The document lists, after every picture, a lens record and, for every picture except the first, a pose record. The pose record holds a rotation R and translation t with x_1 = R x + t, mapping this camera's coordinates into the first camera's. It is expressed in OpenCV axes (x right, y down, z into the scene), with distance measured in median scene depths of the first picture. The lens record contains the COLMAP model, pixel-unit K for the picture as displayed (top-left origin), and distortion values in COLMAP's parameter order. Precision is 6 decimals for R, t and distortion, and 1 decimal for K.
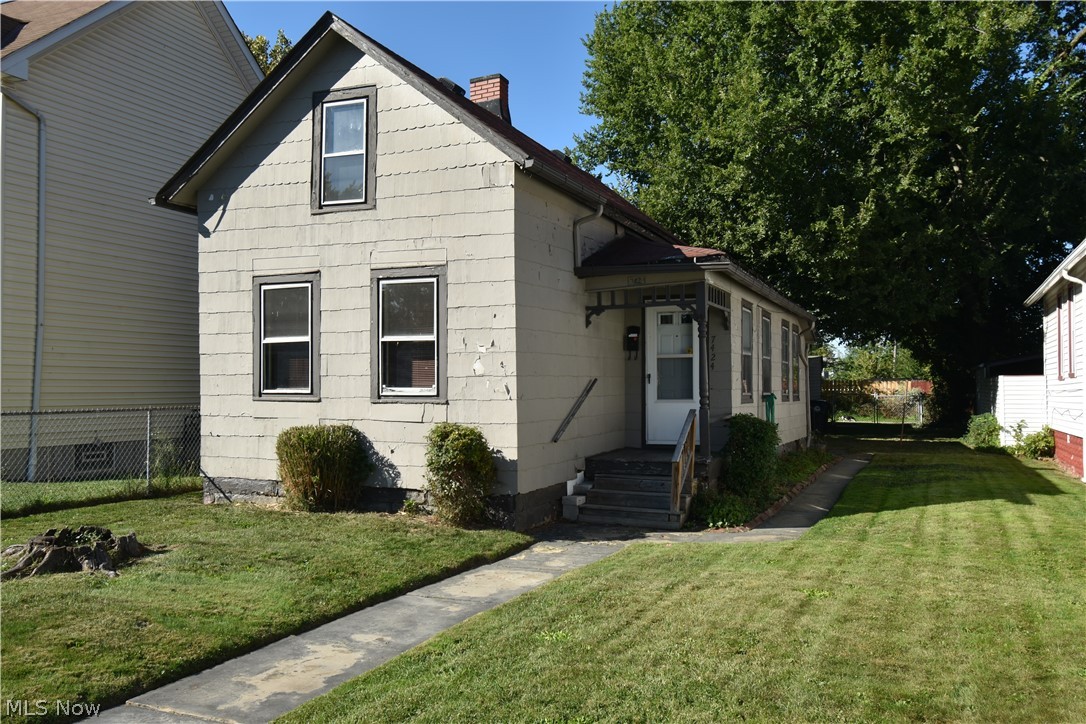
lens RADIAL K [[905.3, 0, 544.9], [0, 905.3, 358.8], [0, 0, 1]] dist [0.004917, -0.007202]
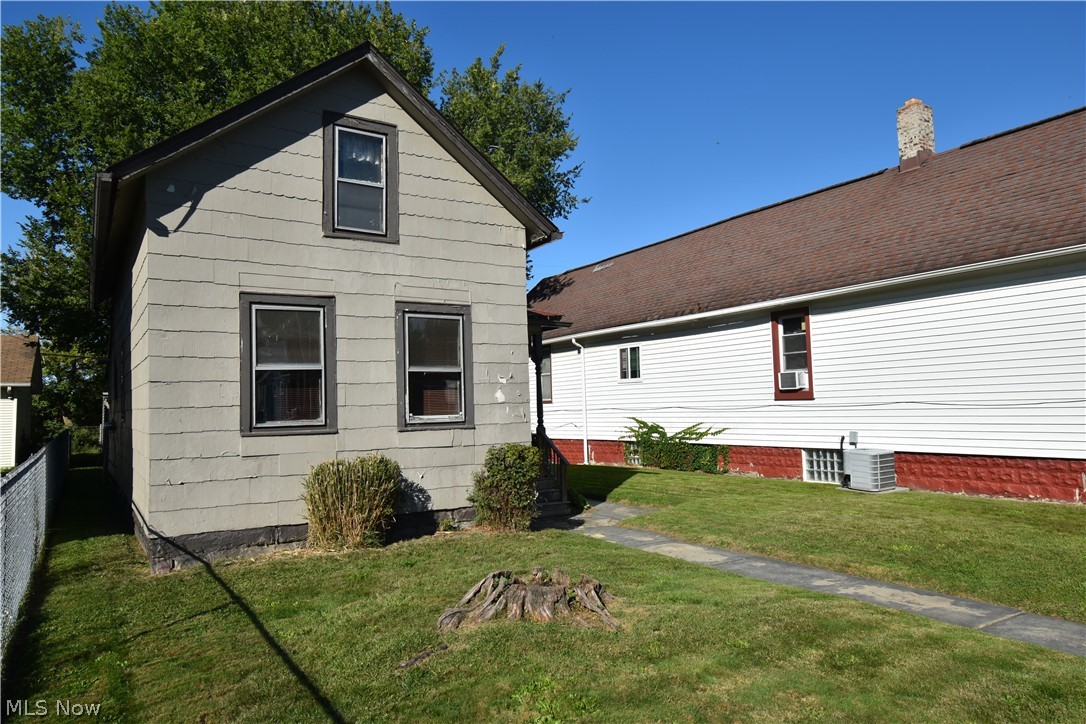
lens RADIAL K [[723.4, 0, 543.4], [0, 723.4, 358.8], [0, 0, 1]] dist [-0.002476, -0.000750]
pose [[0.563819, 0.039710, 0.824943, -0.727185], [0.003051, 0.998736, -0.050161, 0.007740], [-0.825893, 0.030798, 0.562985, 0.375819]]
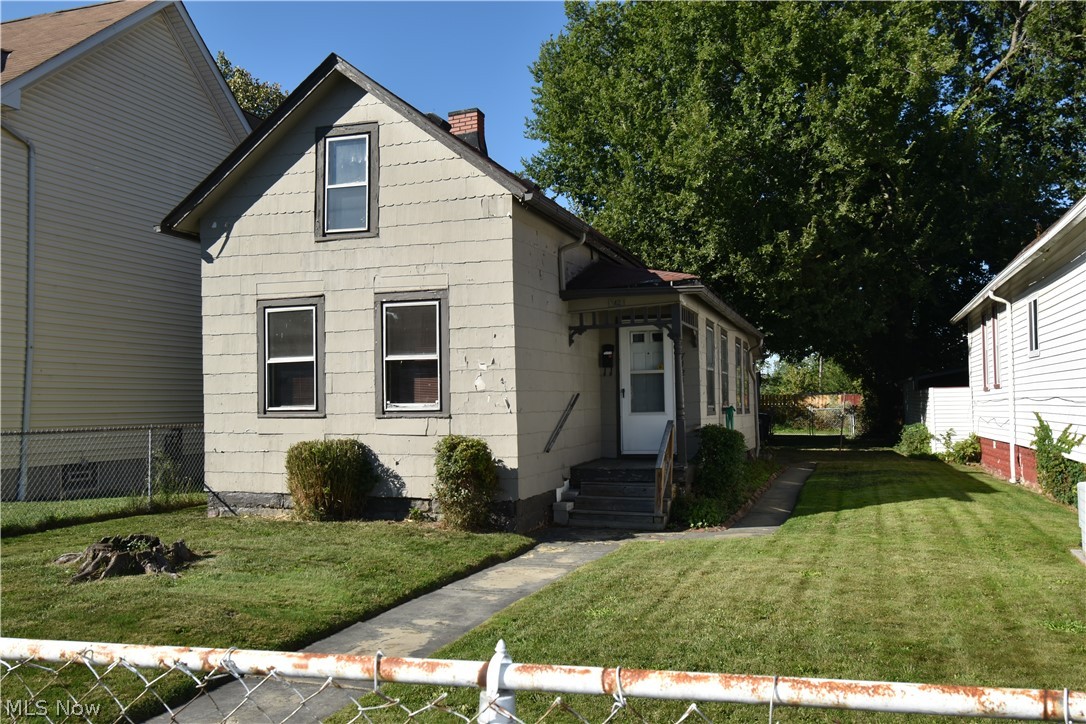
lens RADIAL K [[903.7, 0, 543.0], [0, 903.7, 362.0], [0, 0, 1]] dist [0.000292, 0.002537]
pose [[0.997198, -0.008821, 0.074281, -0.069281], [0.010062, 0.999816, -0.016340, 0.001756], [-0.074123, 0.017042, 0.997103, -0.073378]]
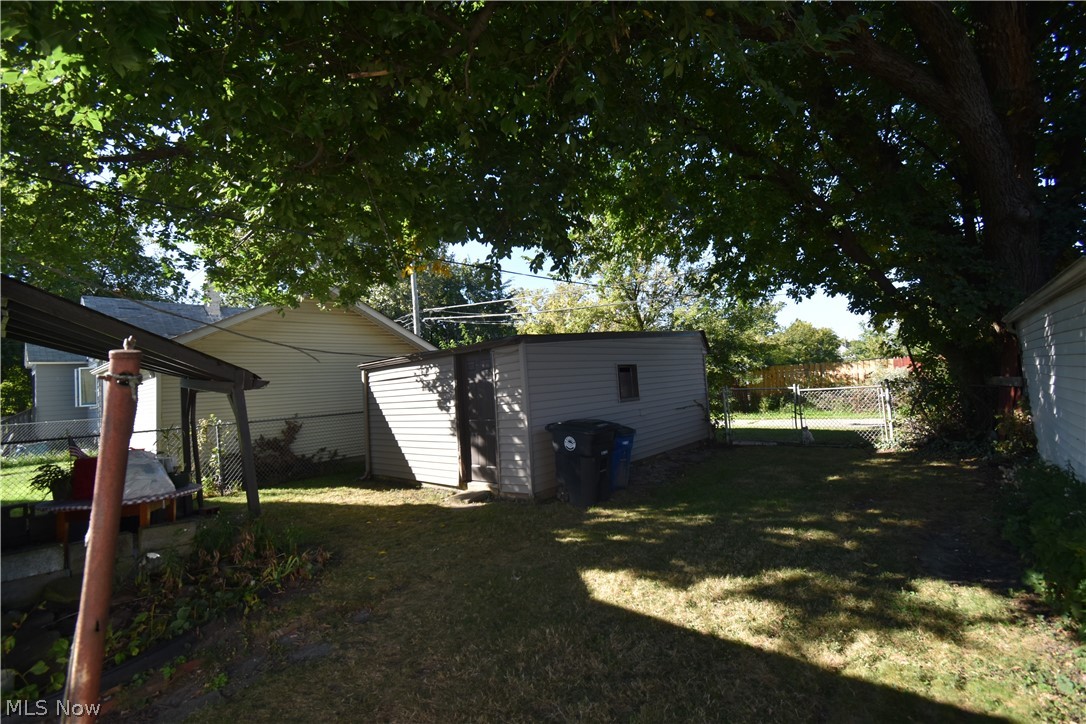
lens RADIAL K [[476.5, 0, 546.9], [0, 476.5, 364.6], [0, 0, 1]] dist [0.003621, -0.000136]
pose [[0.953050, -0.080291, -0.291973, 0.926002], [0.077704, 0.996766, -0.020468, 0.058919], [0.292672, -0.003181, 0.956207, 2.045072]]
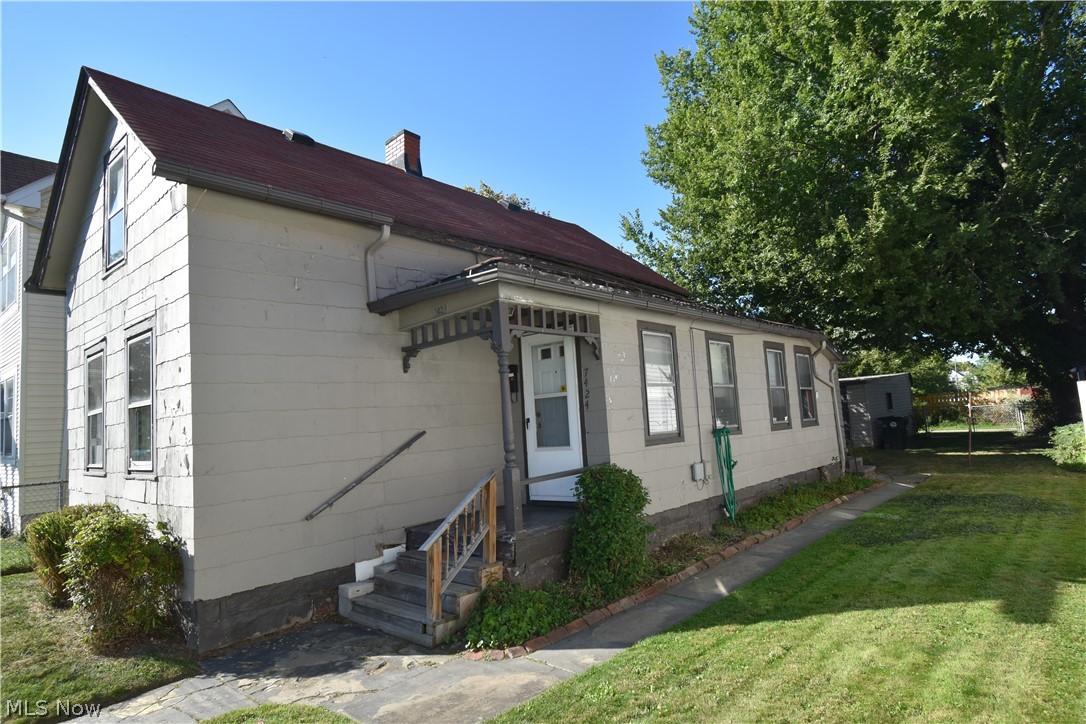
lens RADIAL K [[613.2, 0, 543.0], [0, 613.2, 362.0], [0, 0, 1]] dist [-0.001221, 0.000089]
pose [[0.946540, -0.089611, -0.309890, 0.367098], [0.072391, 0.995147, -0.066652, 0.004091], [0.314359, 0.040656, 0.948433, 0.518570]]
